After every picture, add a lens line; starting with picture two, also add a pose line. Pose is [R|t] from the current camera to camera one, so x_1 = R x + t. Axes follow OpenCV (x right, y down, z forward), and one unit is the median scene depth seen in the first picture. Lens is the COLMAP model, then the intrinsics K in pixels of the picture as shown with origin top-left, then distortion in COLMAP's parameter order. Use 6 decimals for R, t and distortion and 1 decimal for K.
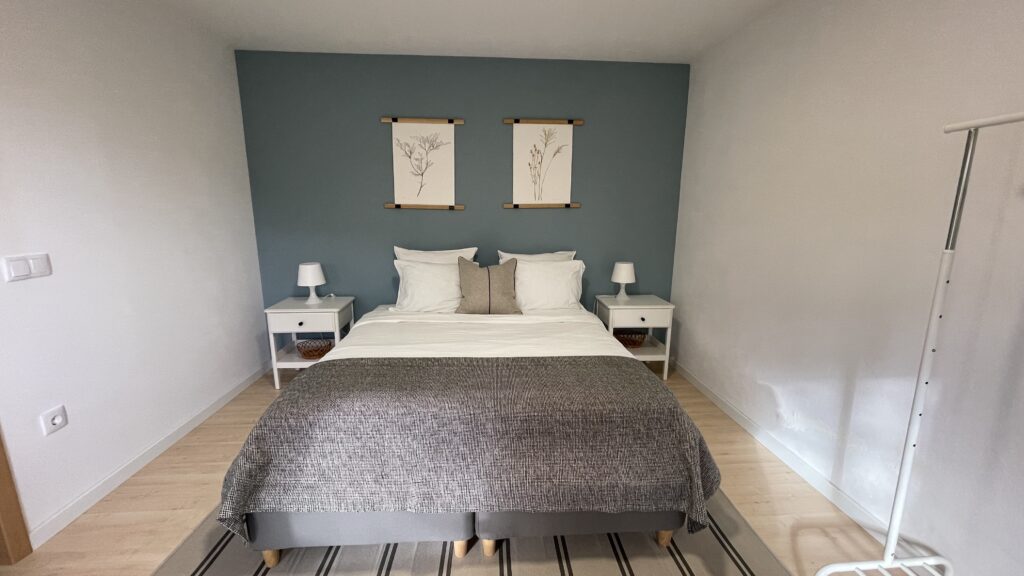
lens RADIAL K [[409.3, 0, 512.0], [0, 409.3, 288.0], [0, 0, 1]] dist [0.000179, -0.000085]
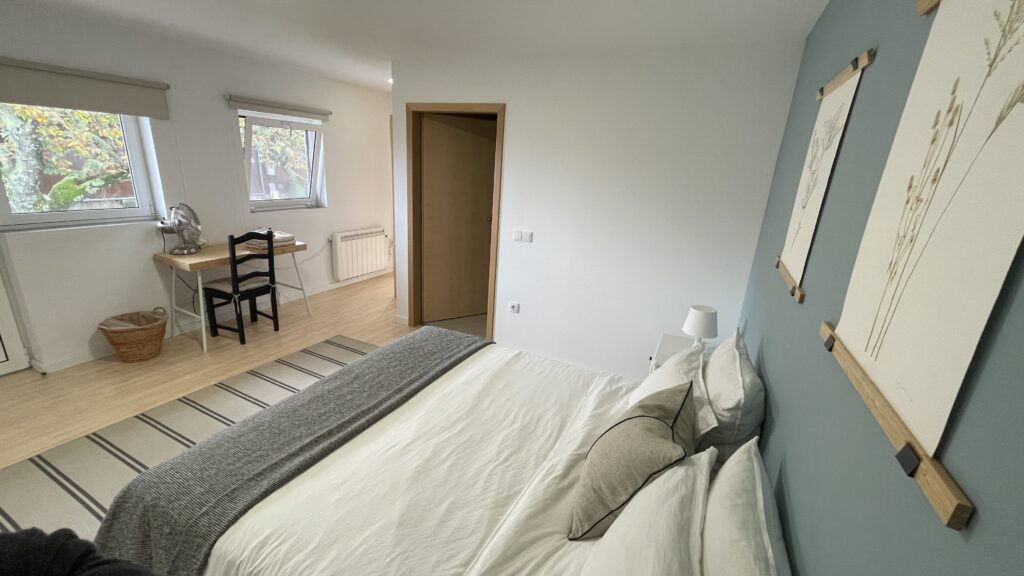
lens RADIAL K [[409.3, 0, 512.0], [0, 409.3, 288.0], [0, 0, 1]] dist [0.000179, -0.000085]
pose [[-0.496911, 0.220762, -0.839252, 0.637226], [-0.227415, 0.900176, 0.371438, -0.547480], [0.837473, 0.375430, -0.397103, 1.786900]]
